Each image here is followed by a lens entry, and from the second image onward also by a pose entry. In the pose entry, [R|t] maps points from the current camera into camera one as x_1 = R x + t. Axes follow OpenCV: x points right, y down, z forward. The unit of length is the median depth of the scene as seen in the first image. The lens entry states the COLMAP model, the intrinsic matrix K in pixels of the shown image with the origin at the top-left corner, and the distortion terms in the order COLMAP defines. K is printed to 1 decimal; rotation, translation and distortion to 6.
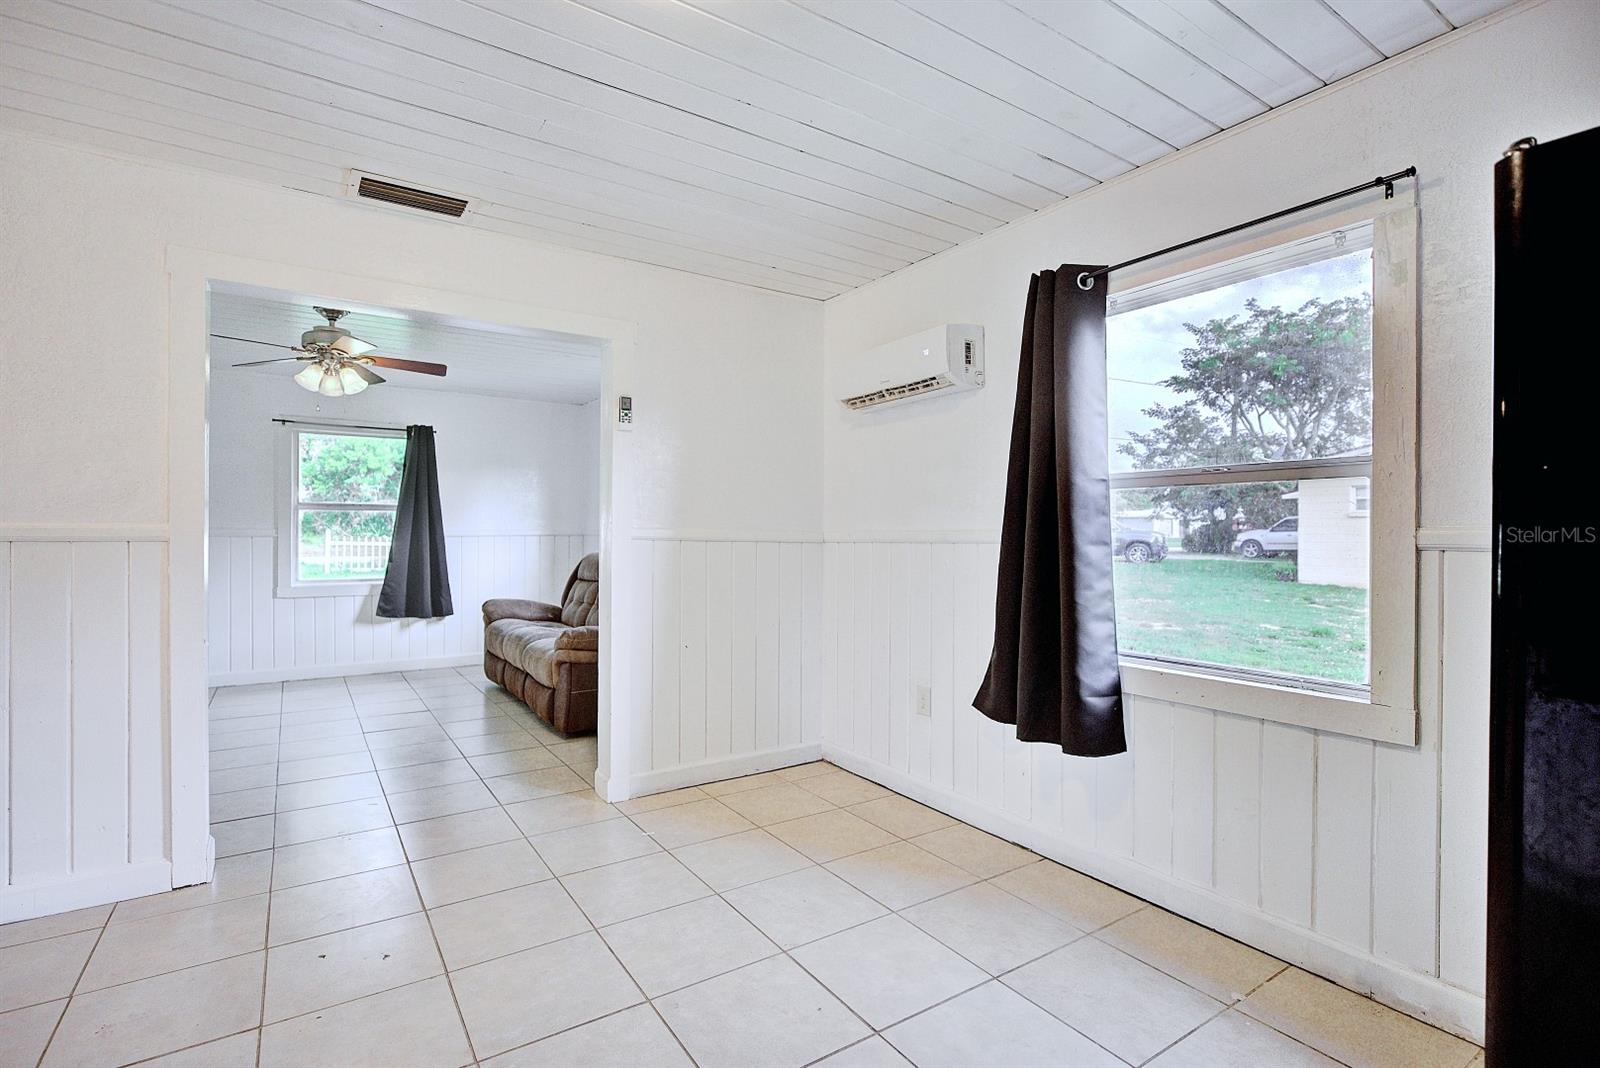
lens RADIAL K [[751.6, 0, 800.0], [0, 751.6, 534.0], [0, 0, 1]] dist [-0.001198, -0.001203]
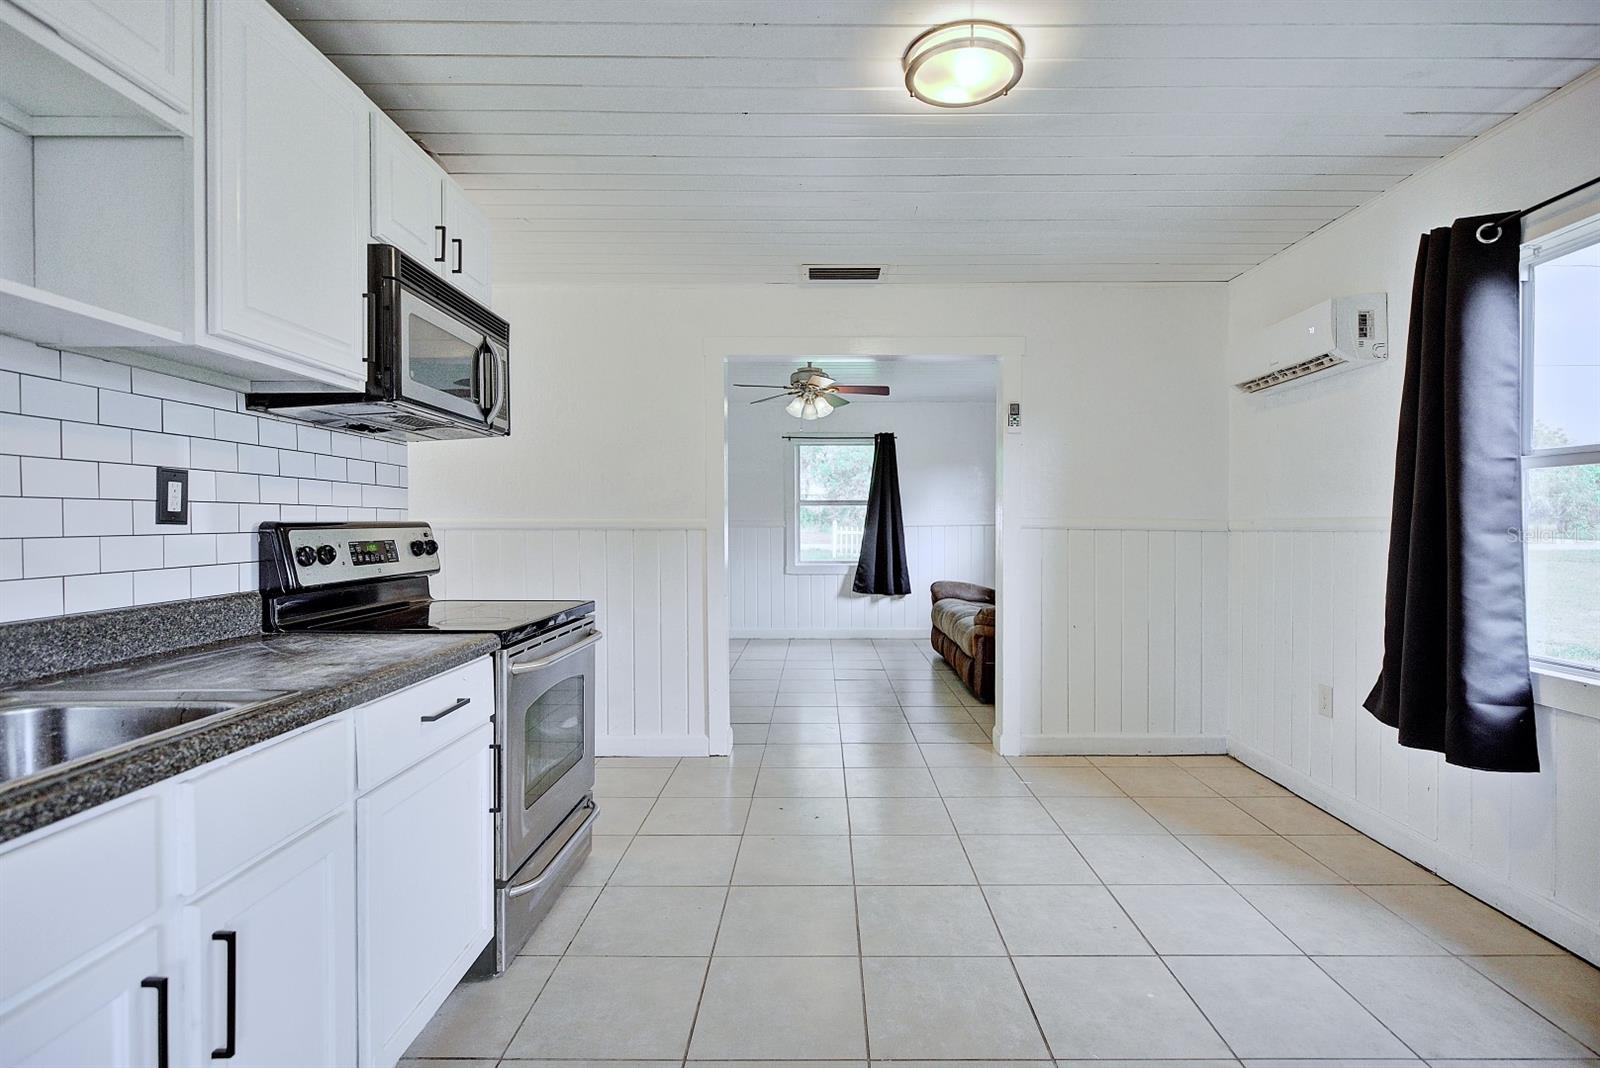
lens RADIAL K [[778.4, 0, 827.8], [0, 778.4, 530.0], [0, 0, 1]] dist [0.001360, 0.000023]
pose [[0.835106, -0.000516, -0.550089, 0.160604], [0.005010, 0.999965, 0.006667, 0.000532], [0.550066, -0.008324, 0.835080, -0.129255]]
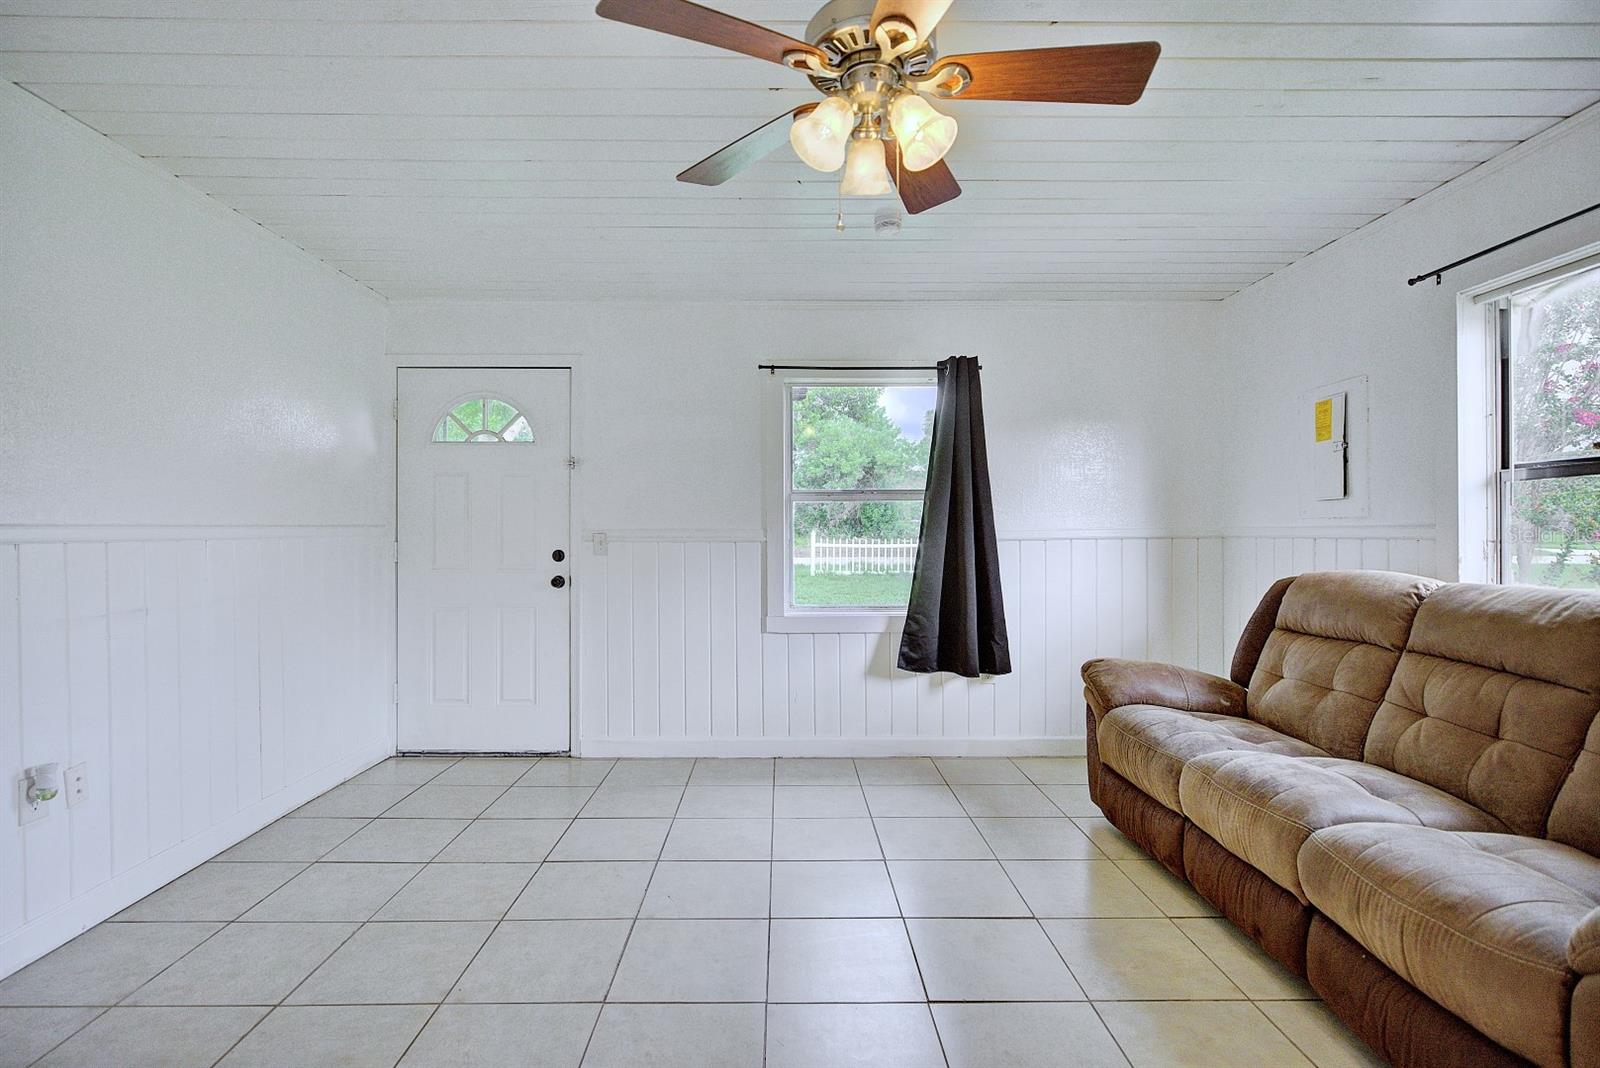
lens RADIAL K [[763.7, 0, 793.8], [0, 763.7, 532.4], [0, 0, 1]] dist [0.001597, -0.000087]
pose [[0.836722, -0.007792, -0.547572, -0.467763], [0.006959, 0.999969, -0.003595, -0.002918], [0.547583, -0.000803, 0.836751, 0.686322]]
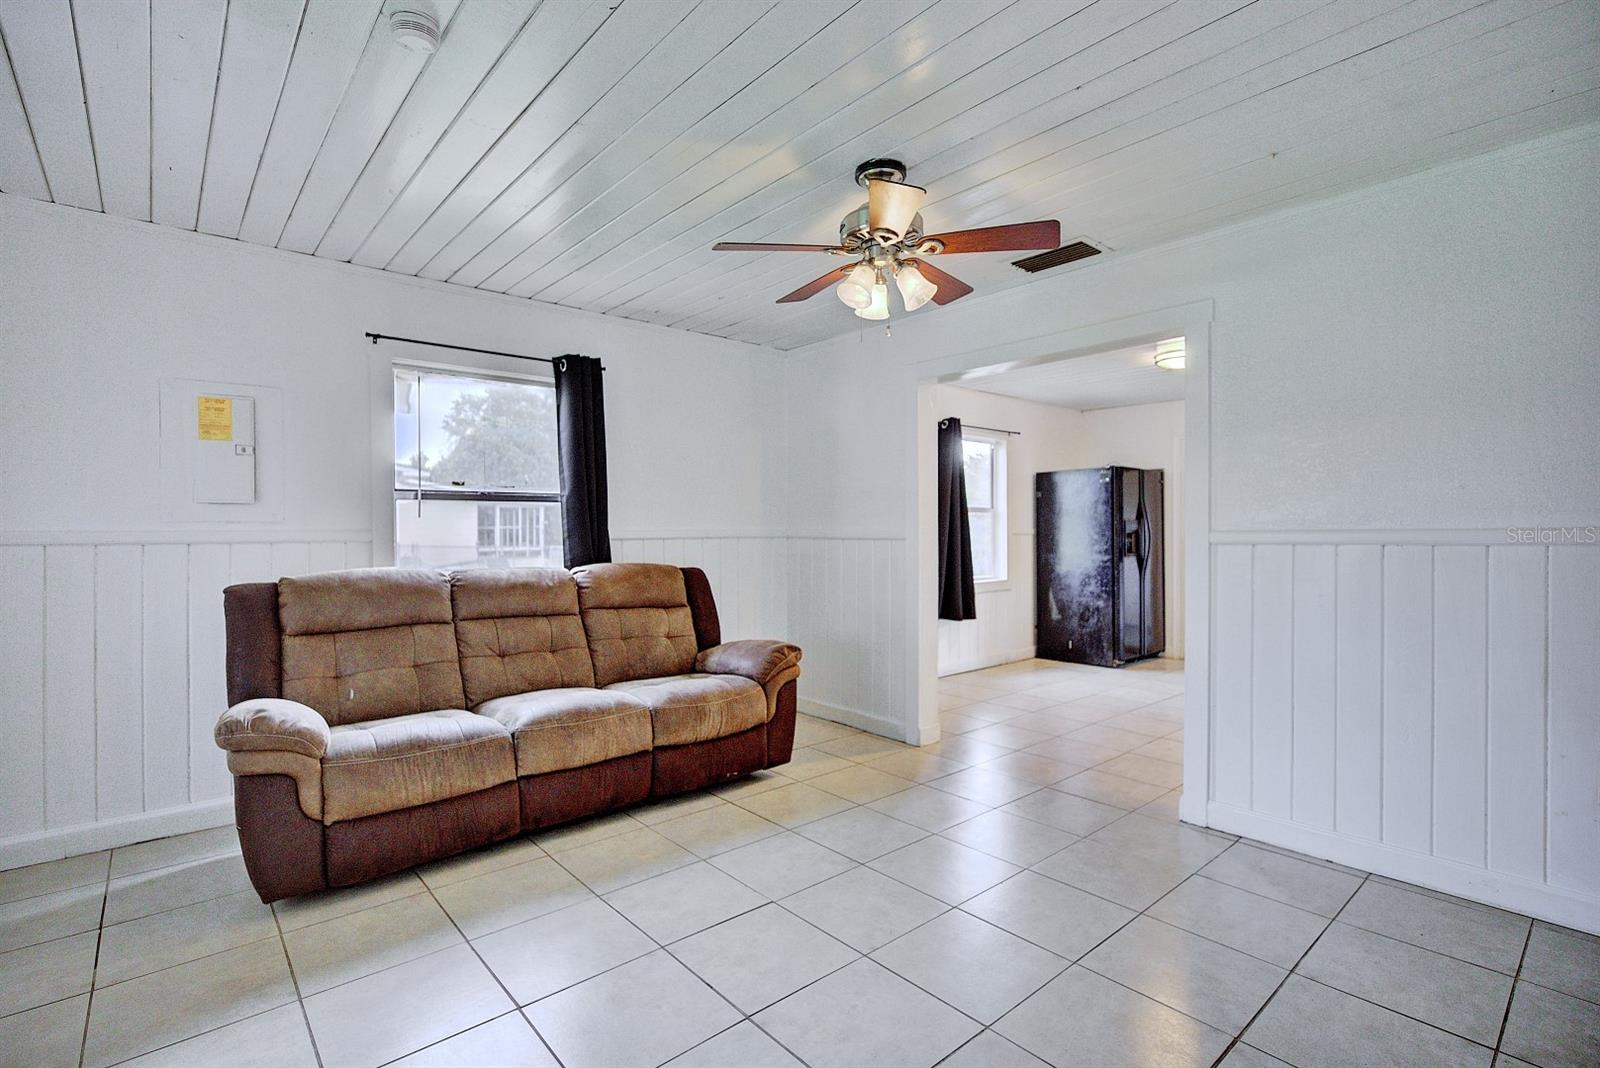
lens RADIAL K [[747.0, 0, 797.0], [0, 747.0, 531.4], [0, 0, 1]] dist [-0.002881, -0.000512]
pose [[-0.122668, -0.007560, 0.992419, -1.311393], [0.003249, 0.999963, 0.008019, -0.012497], [-0.992442, 0.004208, -0.122638, 1.222432]]
